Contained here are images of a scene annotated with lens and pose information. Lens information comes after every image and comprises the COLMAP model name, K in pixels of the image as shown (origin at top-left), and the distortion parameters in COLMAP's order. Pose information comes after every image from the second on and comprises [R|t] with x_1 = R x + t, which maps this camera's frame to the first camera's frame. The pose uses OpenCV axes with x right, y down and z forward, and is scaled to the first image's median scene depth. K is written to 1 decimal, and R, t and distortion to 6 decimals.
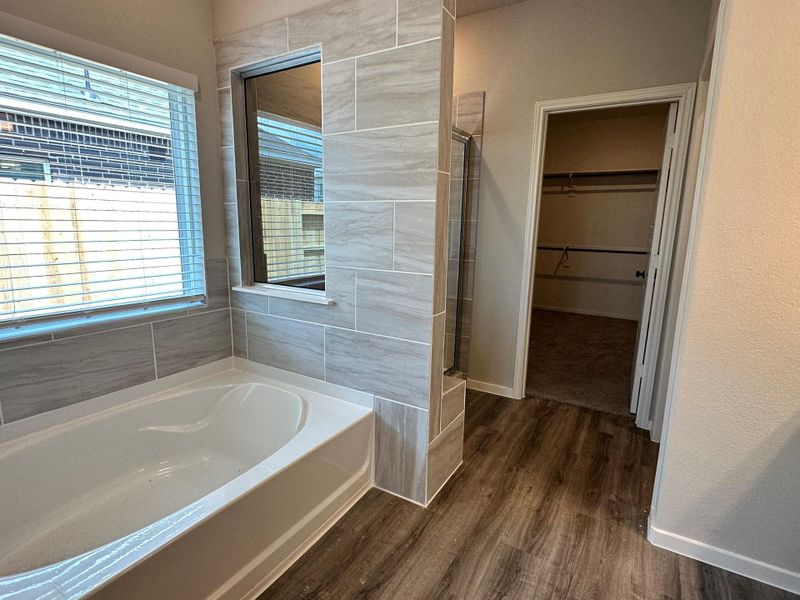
lens RADIAL K [[413.5, 0, 399.4], [0, 413.5, 297.7], [0, 0, 1]] dist [-0.014235, 0.001946]
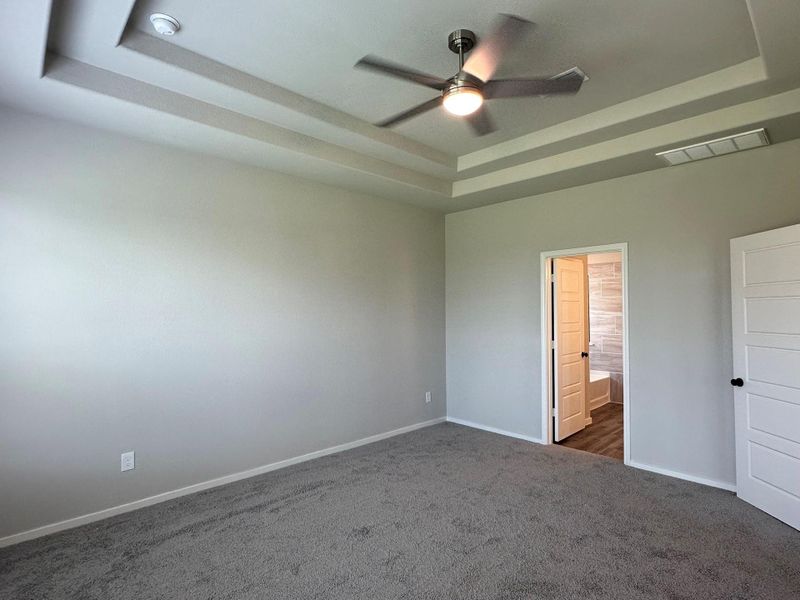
lens RADIAL K [[413.5, 0, 401.1], [0, 413.5, 302.9], [0, 0, 1]] dist [-0.014235, 0.001946]
pose [[0.965378, -0.021479, -0.259968, -0.816061], [-0.033852, 0.977861, -0.206499, 0.439565], [0.258648, 0.208150, 0.943279, -2.730725]]
